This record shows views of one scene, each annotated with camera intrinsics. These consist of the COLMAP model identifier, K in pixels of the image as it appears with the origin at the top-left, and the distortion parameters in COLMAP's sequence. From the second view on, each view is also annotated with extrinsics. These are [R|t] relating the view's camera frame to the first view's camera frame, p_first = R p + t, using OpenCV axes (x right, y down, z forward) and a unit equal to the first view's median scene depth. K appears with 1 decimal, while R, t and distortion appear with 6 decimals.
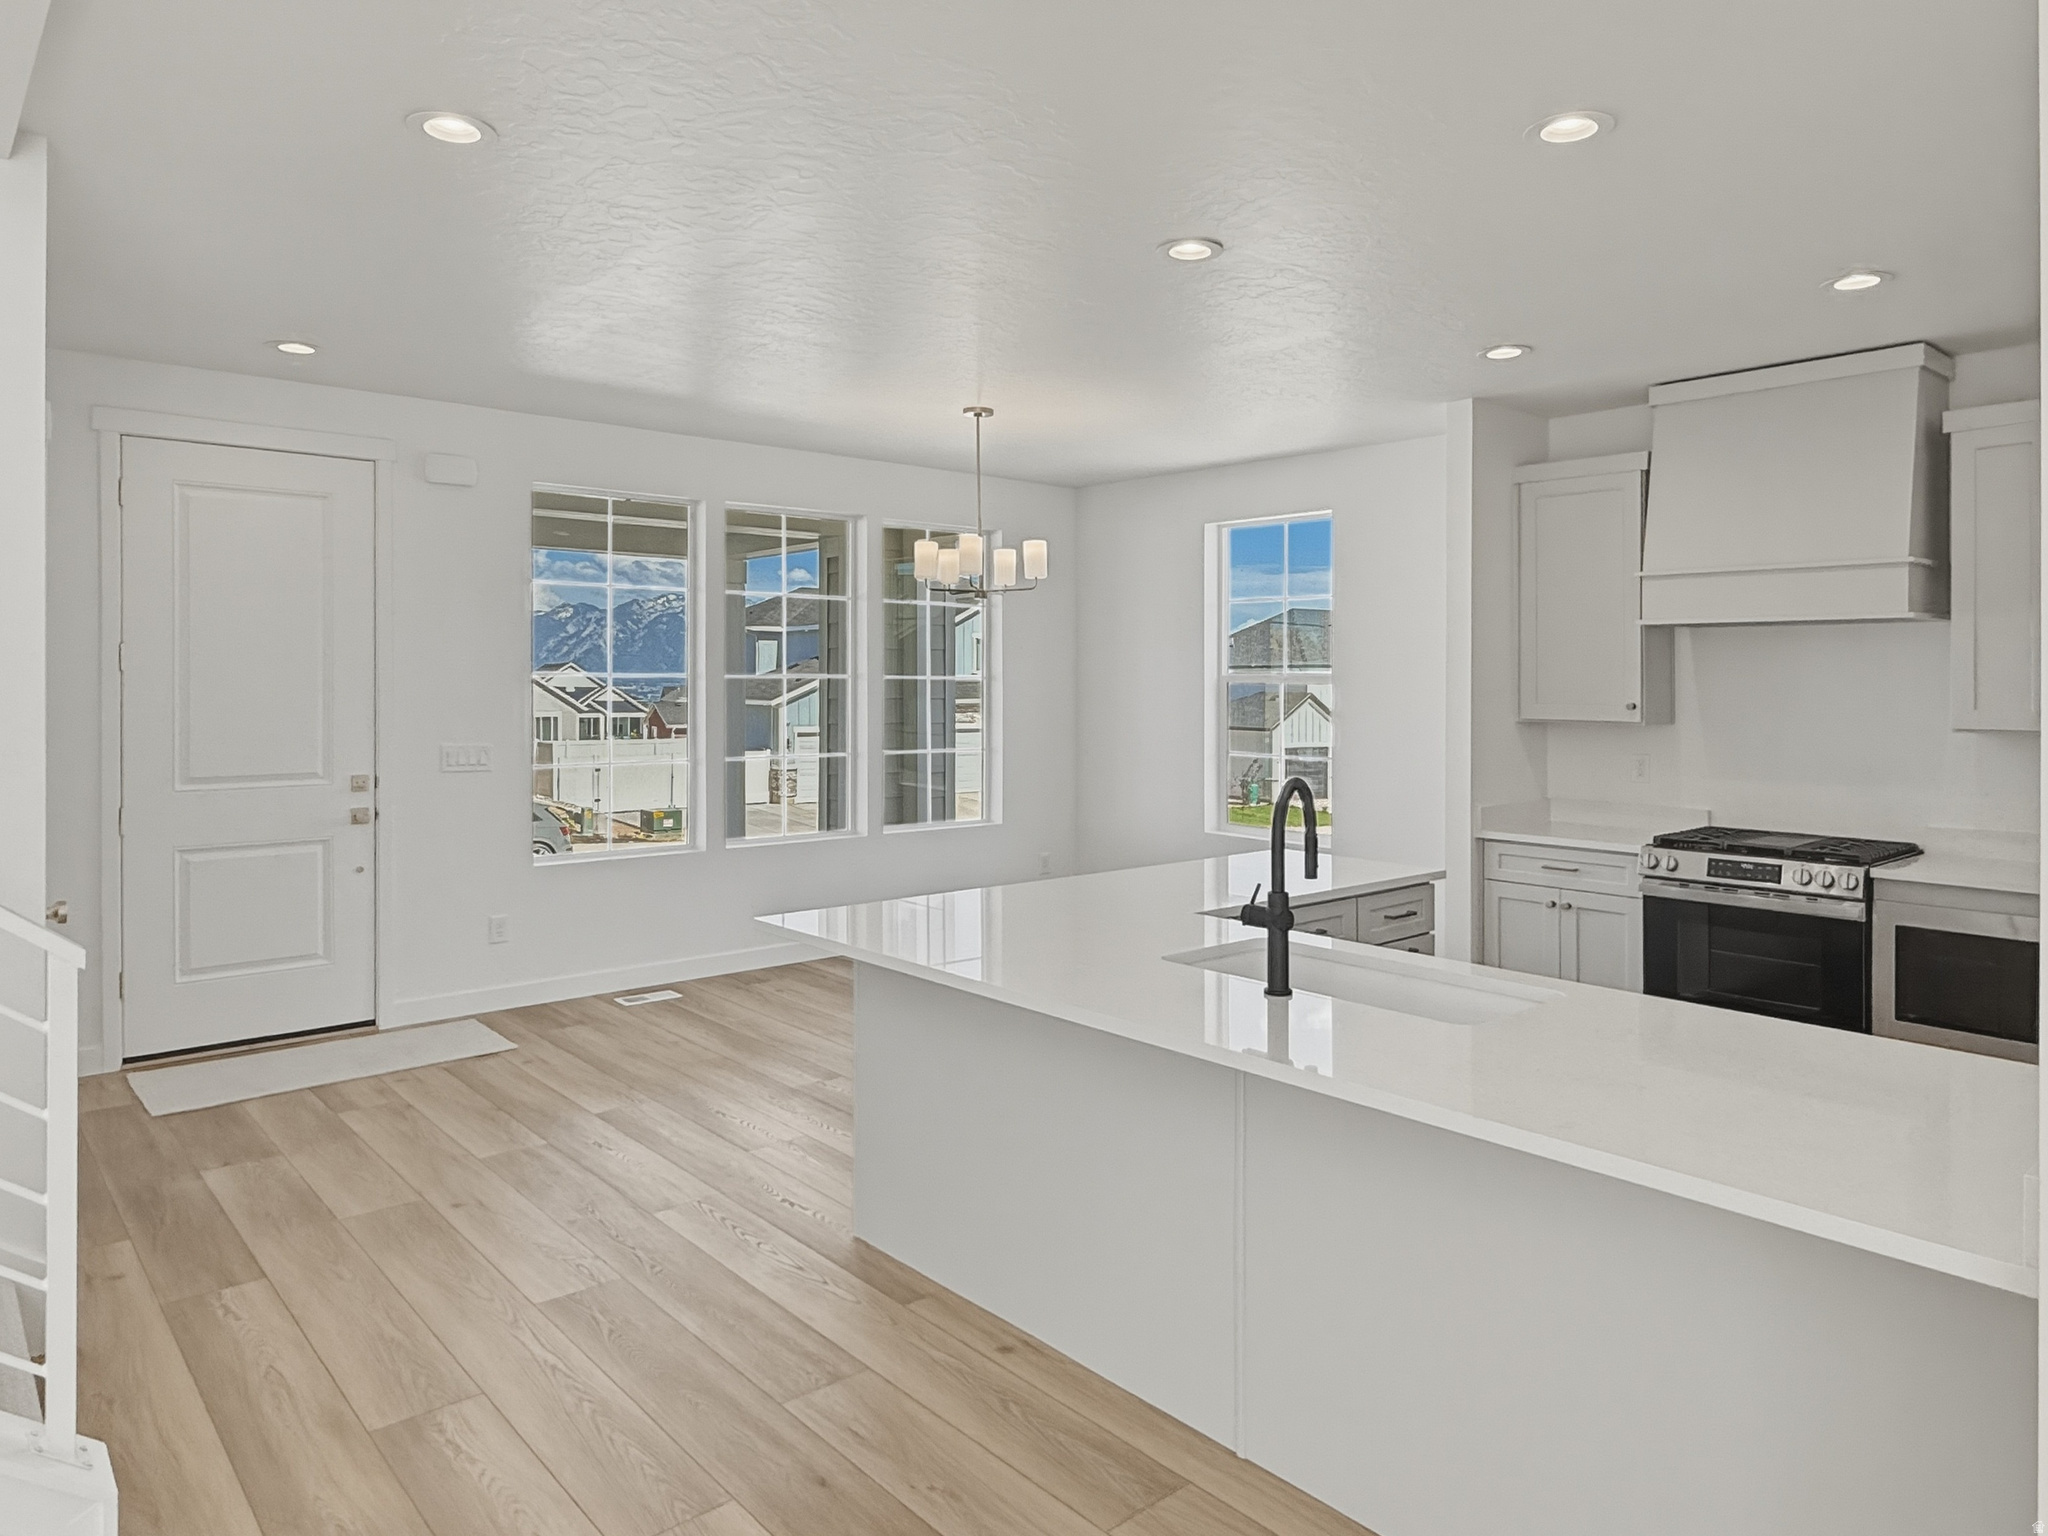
lens RADIAL K [[1326.9, 0, 1022.9], [0, 1326.9, 674.9], [0, 0, 1]] dist [0.006020, 0.001091]
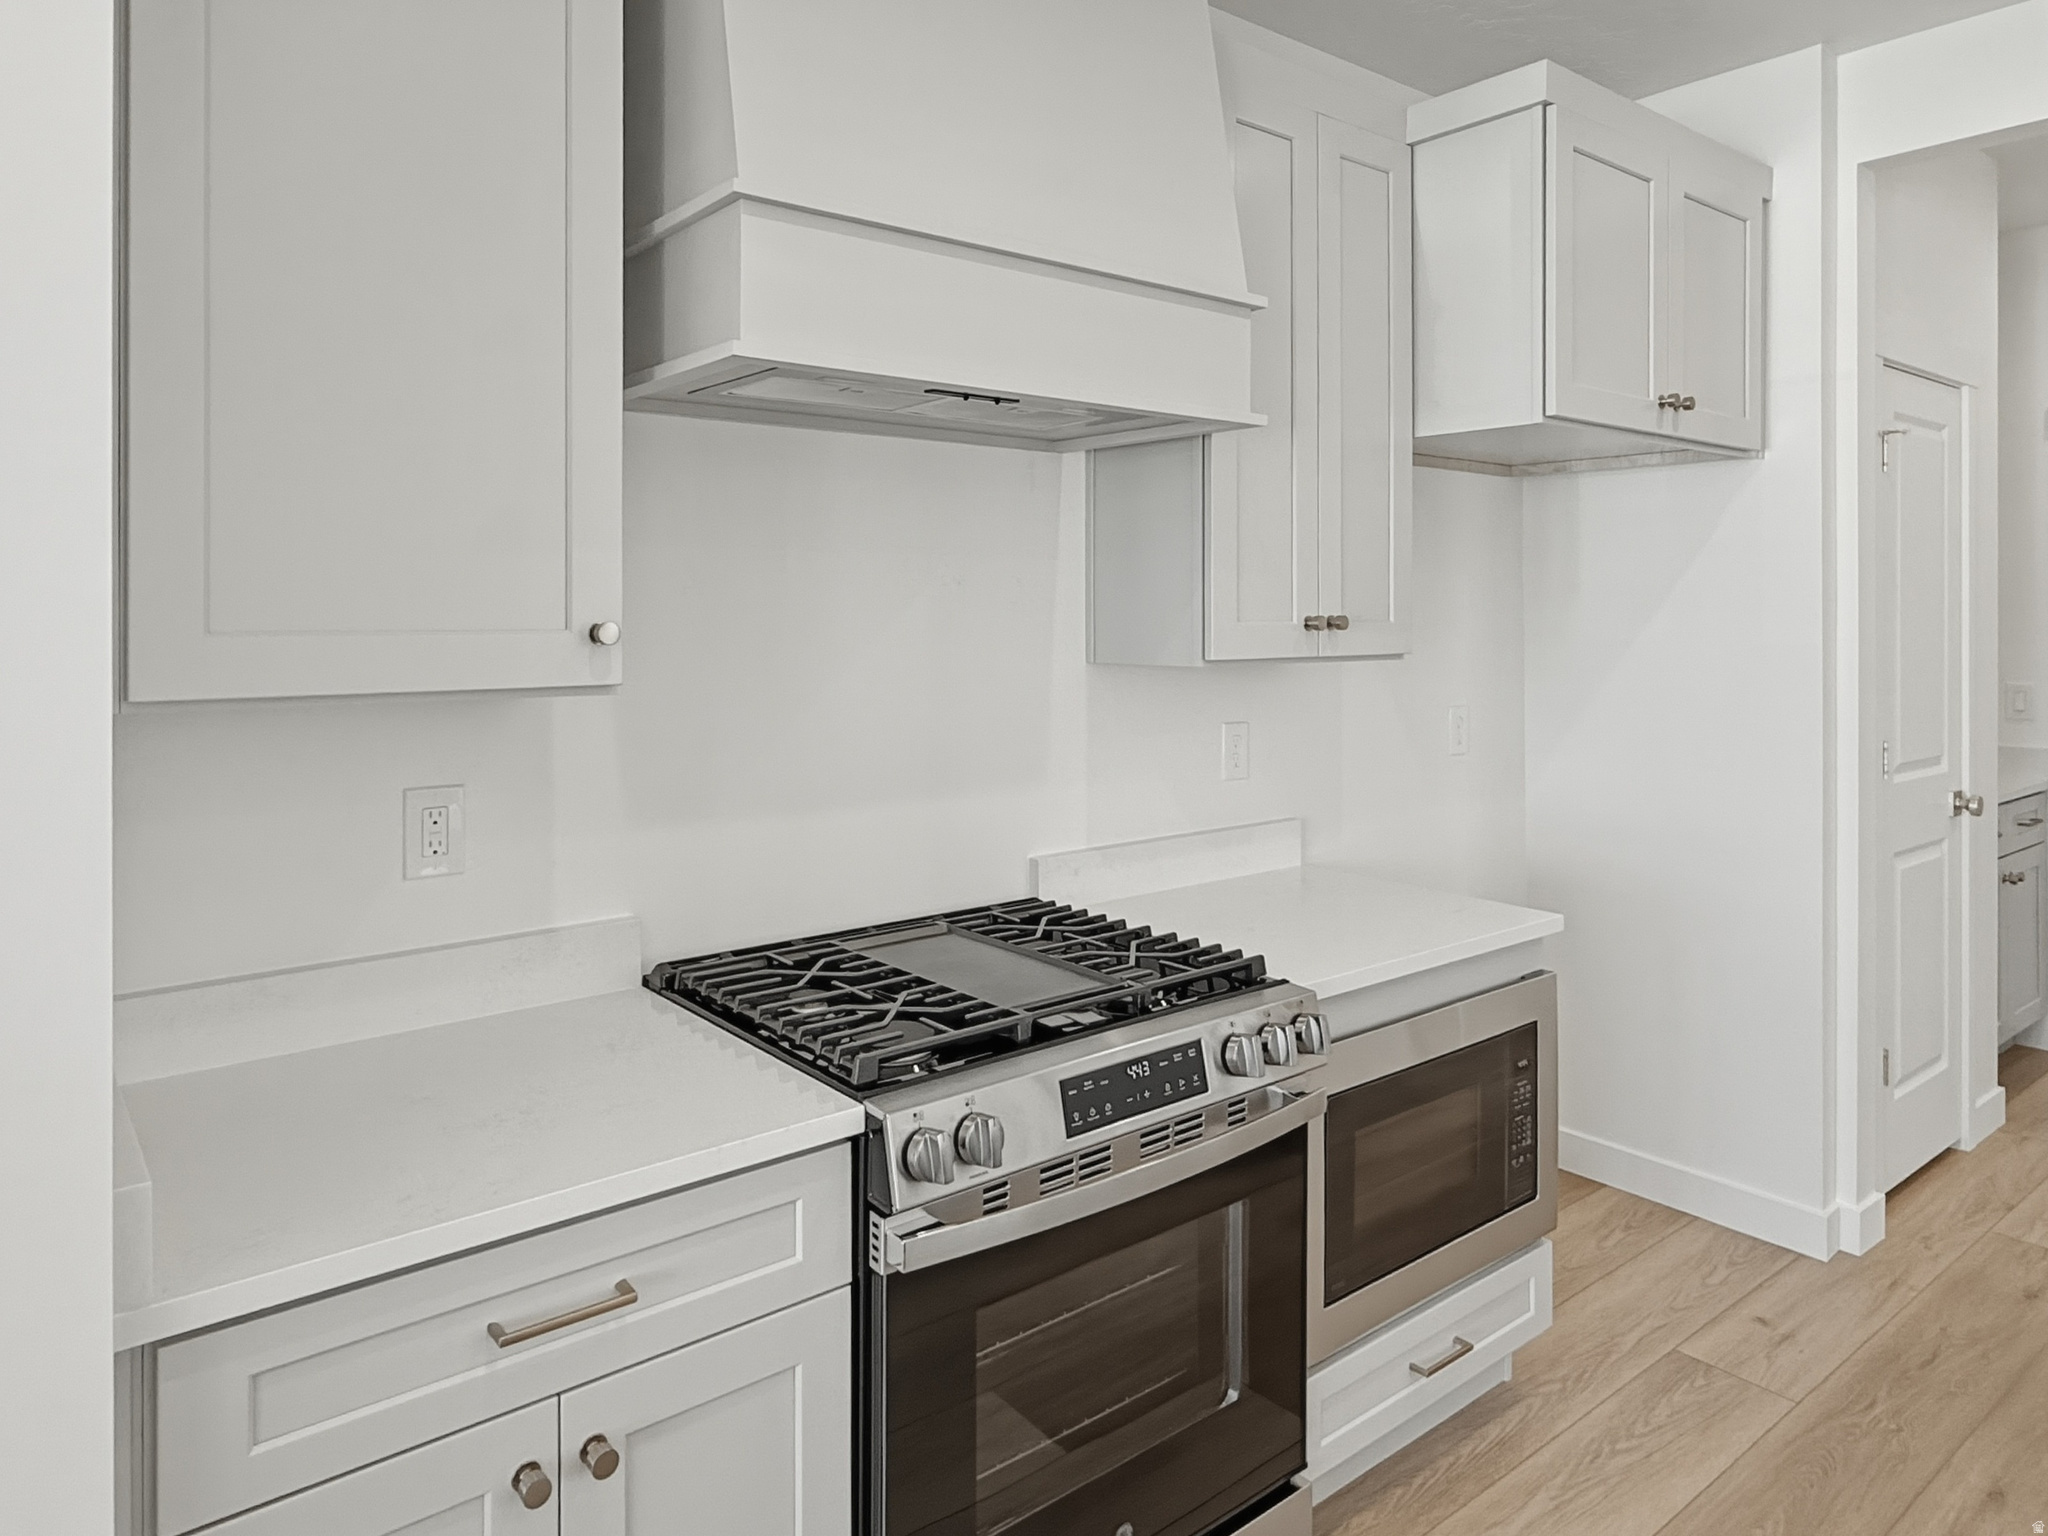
lens RADIAL K [[1313.4, 0, 1014.8], [0, 1313.4, 629.4], [0, 0, 1]] dist [-0.001593, -0.001033]
pose [[0.045493, -0.018804, 0.998788, 0.183086], [-0.003671, 0.999813, 0.018991, 0.018047], [-0.998958, -0.004530, 0.045416, 0.962168]]
